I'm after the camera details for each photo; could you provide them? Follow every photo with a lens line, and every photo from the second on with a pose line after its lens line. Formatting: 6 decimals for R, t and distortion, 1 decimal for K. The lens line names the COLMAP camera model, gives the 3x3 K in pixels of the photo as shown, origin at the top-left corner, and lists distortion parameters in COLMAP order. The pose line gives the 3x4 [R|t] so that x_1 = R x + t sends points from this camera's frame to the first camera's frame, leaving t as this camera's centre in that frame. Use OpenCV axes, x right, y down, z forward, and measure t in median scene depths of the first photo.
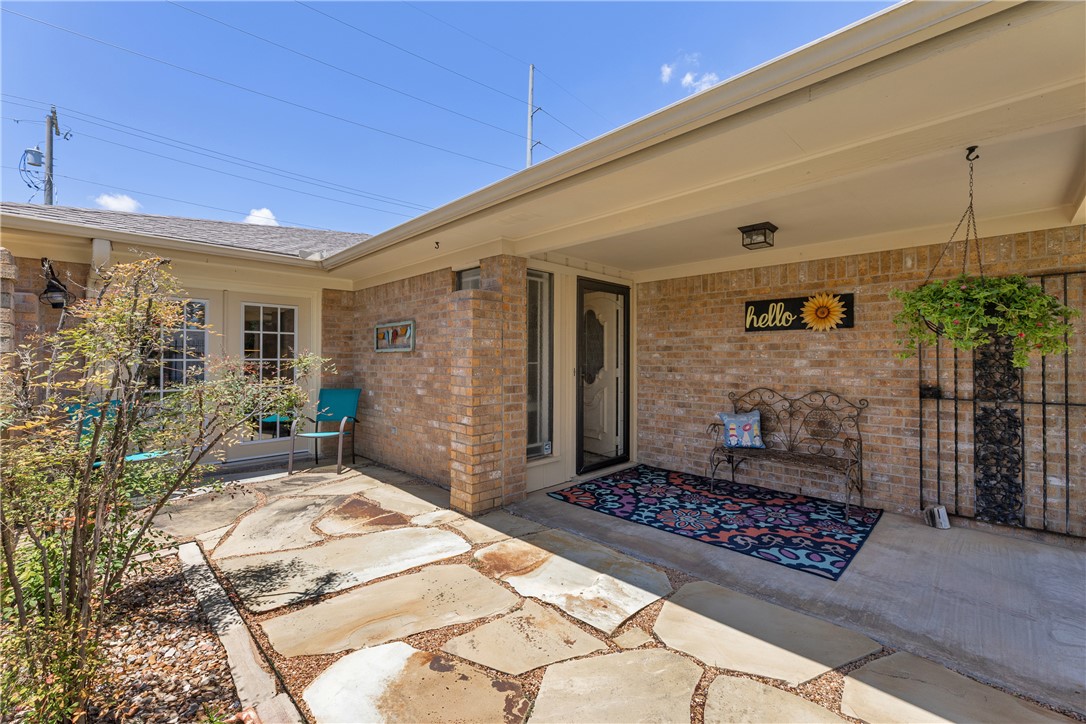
lens RADIAL K [[443.8, 0, 537.0], [0, 443.8, 352.0], [0, 0, 1]] dist [-0.001452, -0.000027]
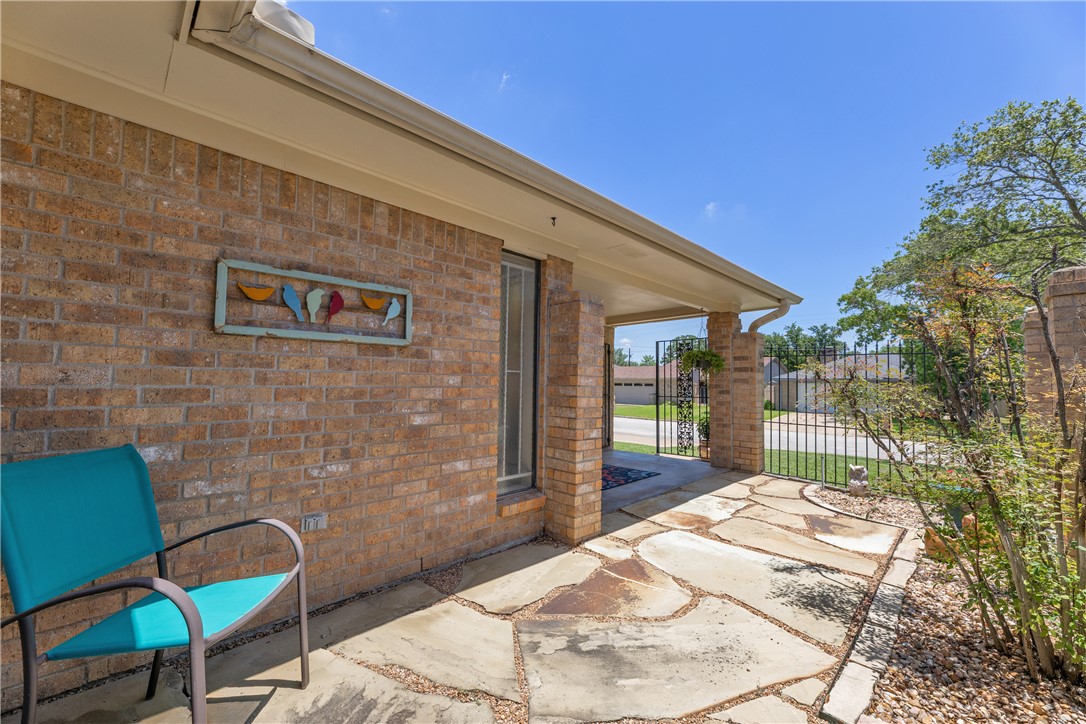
lens RADIAL K [[443.8, 0, 537.9], [0, 443.8, 353.6], [0, 0, 1]] dist [-0.001452, -0.000027]
pose [[-0.005854, 0.067467, 0.997704, -1.234346], [-0.025212, 0.997394, -0.067594, 0.059412], [-0.999665, -0.025550, -0.004138, 1.267605]]
